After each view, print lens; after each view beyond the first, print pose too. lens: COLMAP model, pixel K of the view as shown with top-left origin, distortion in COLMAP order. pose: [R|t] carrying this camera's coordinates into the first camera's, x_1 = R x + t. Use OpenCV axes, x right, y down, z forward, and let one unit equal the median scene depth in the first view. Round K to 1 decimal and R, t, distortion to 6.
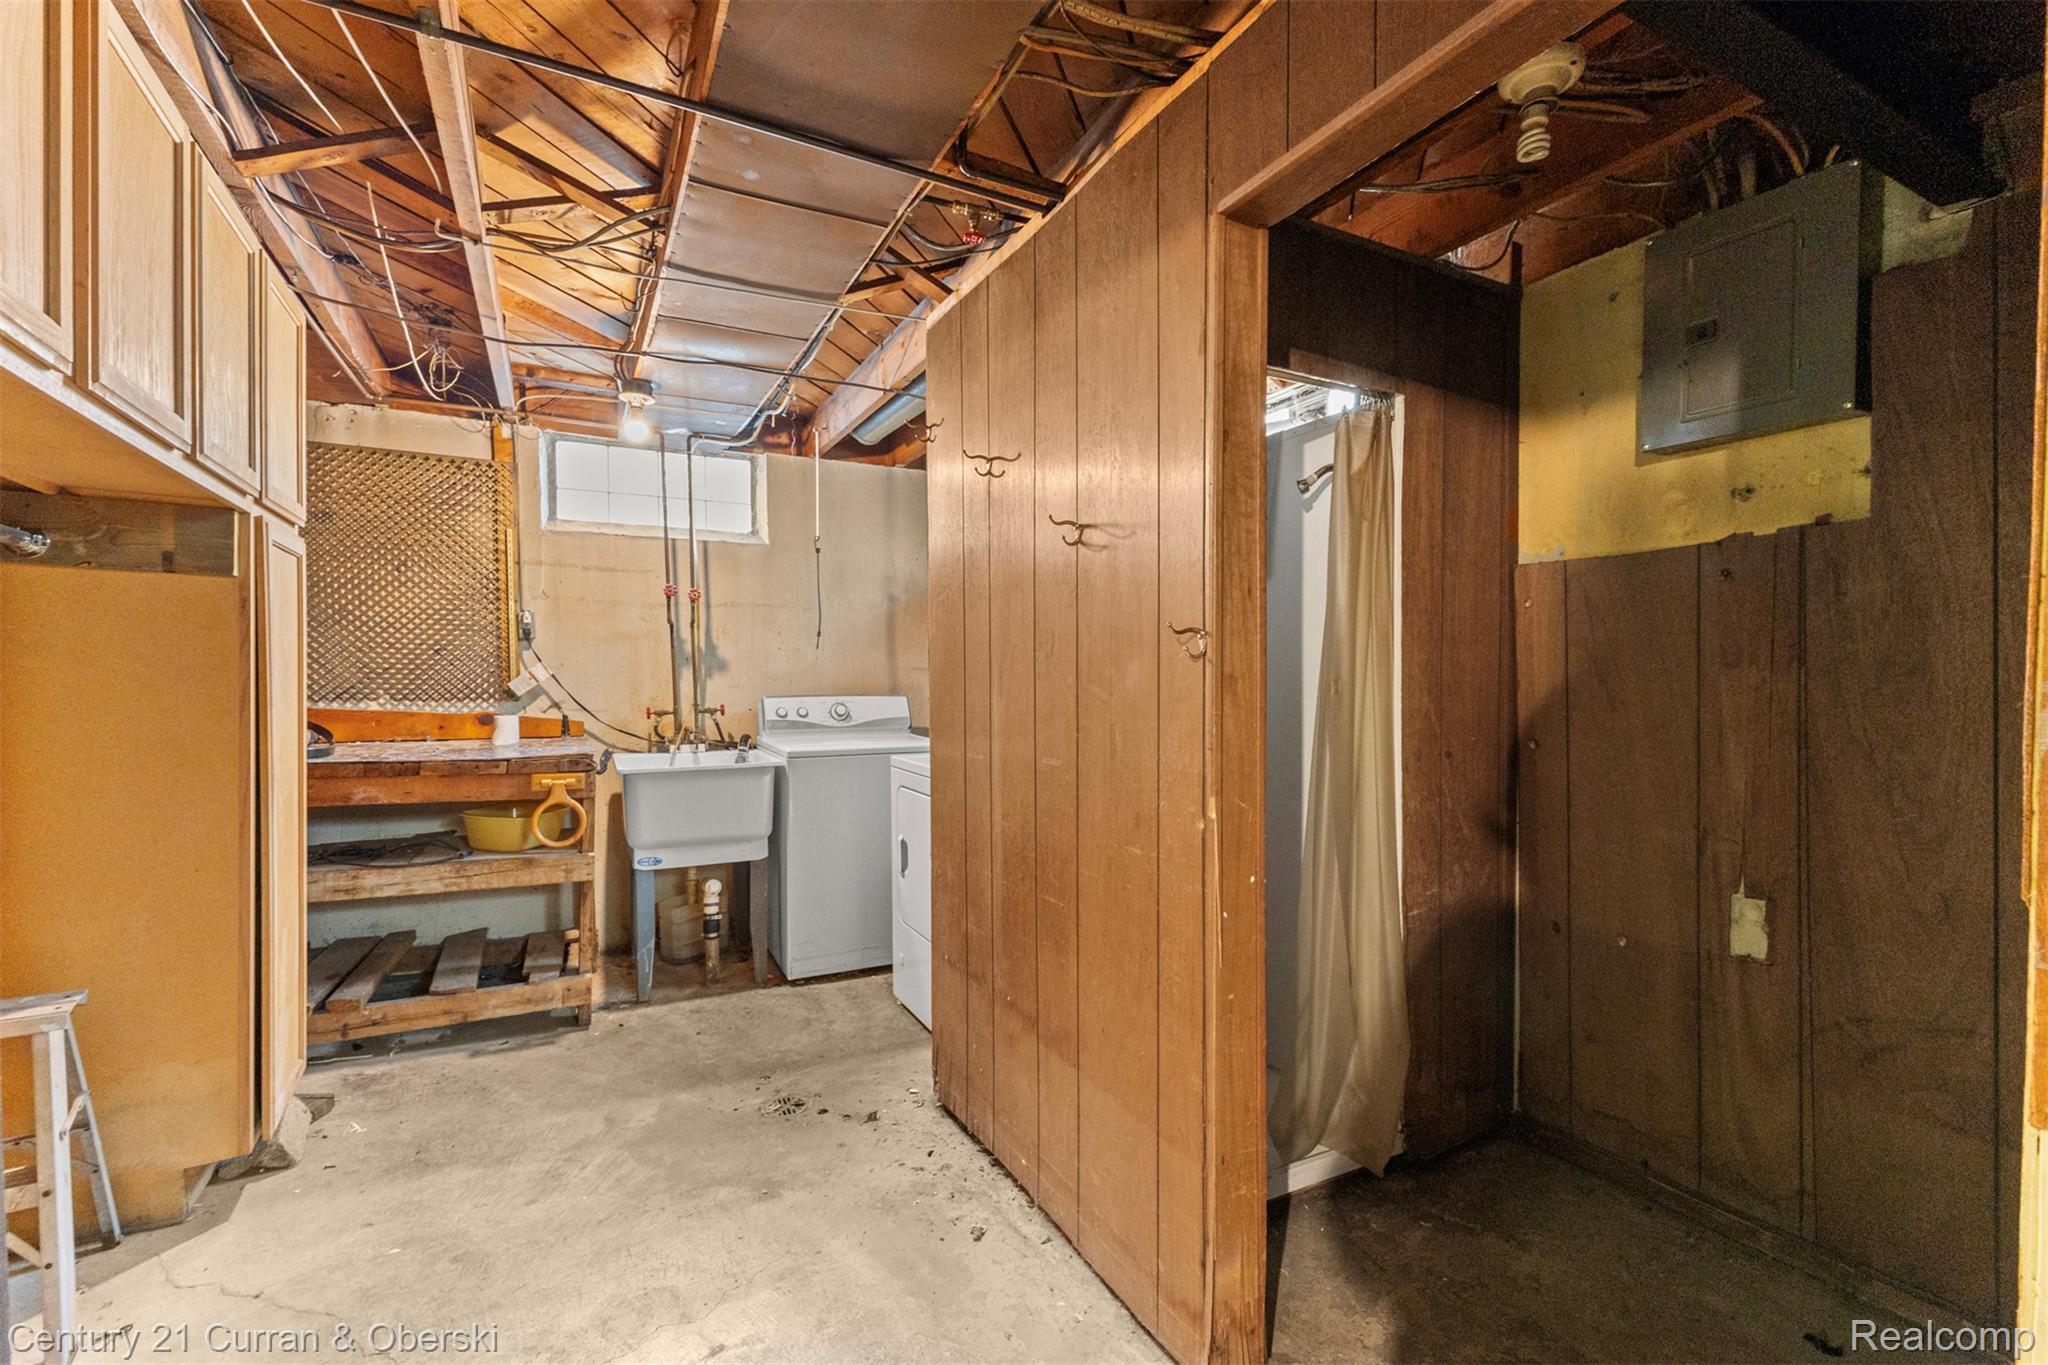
lens RADIAL K [[879.7, 0, 1024.0], [0, 879.7, 682.5], [0, 0, 1]] dist [0.010068, -0.002945]
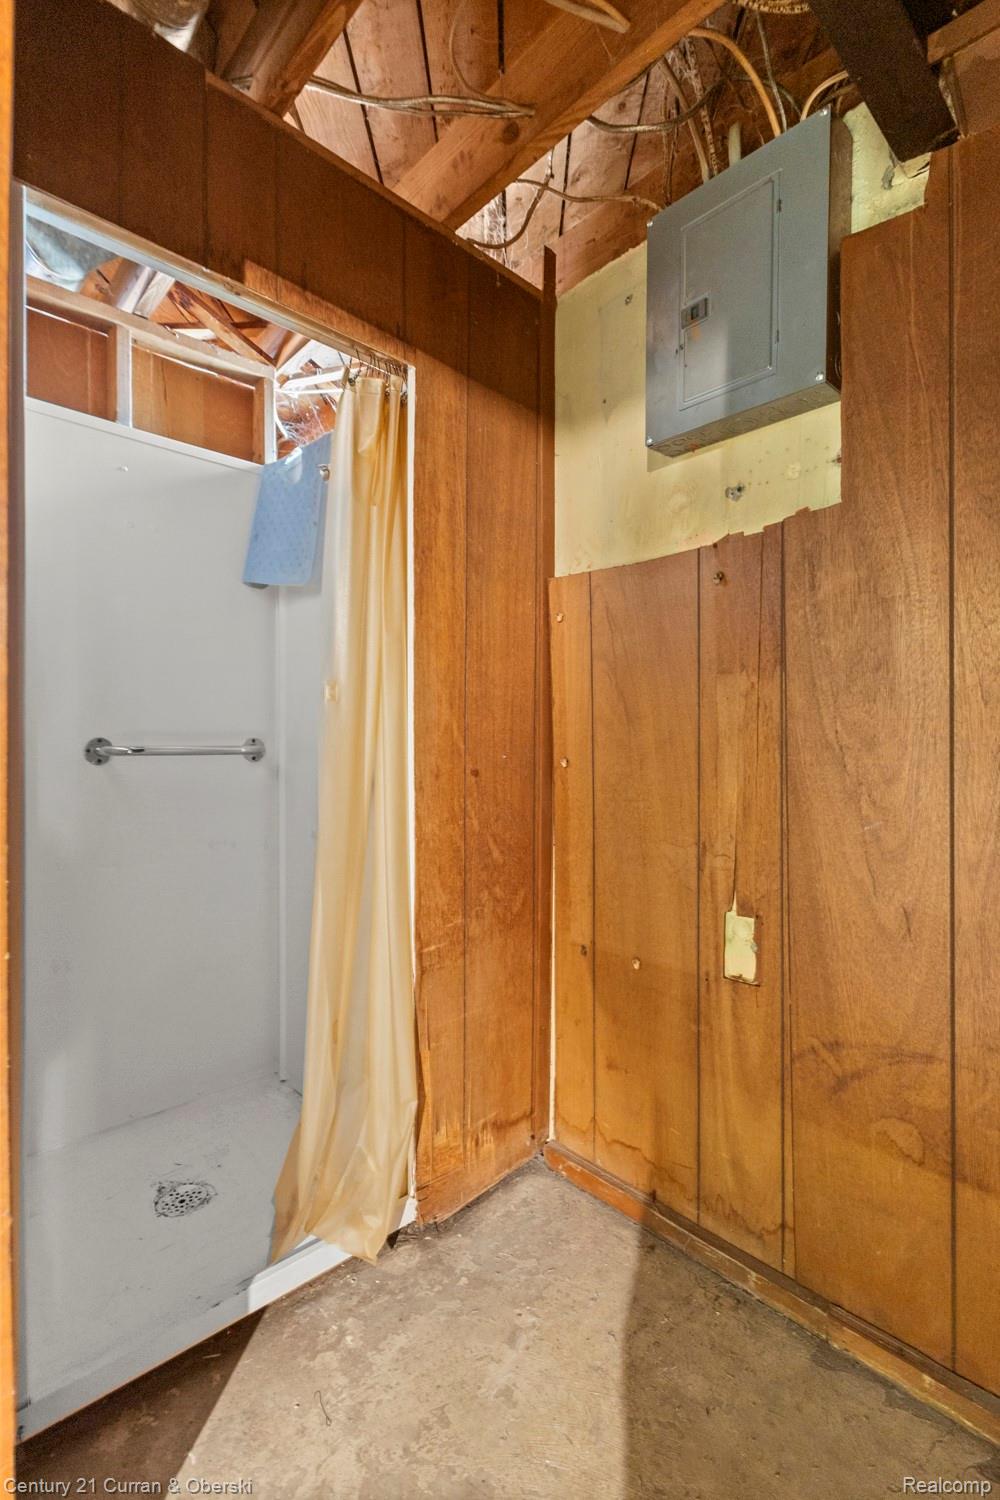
lens RADIAL K [[667.9, 0, 495.7], [0, 667.9, 734.8], [0, 0, 1]] dist [-0.004551, 0.004629]
pose [[0.965602, 0.007846, 0.259908, 0.376099], [-0.005072, 0.999923, -0.011343, 0.057971], [-0.259977, 0.009635, 0.965567, 0.371673]]
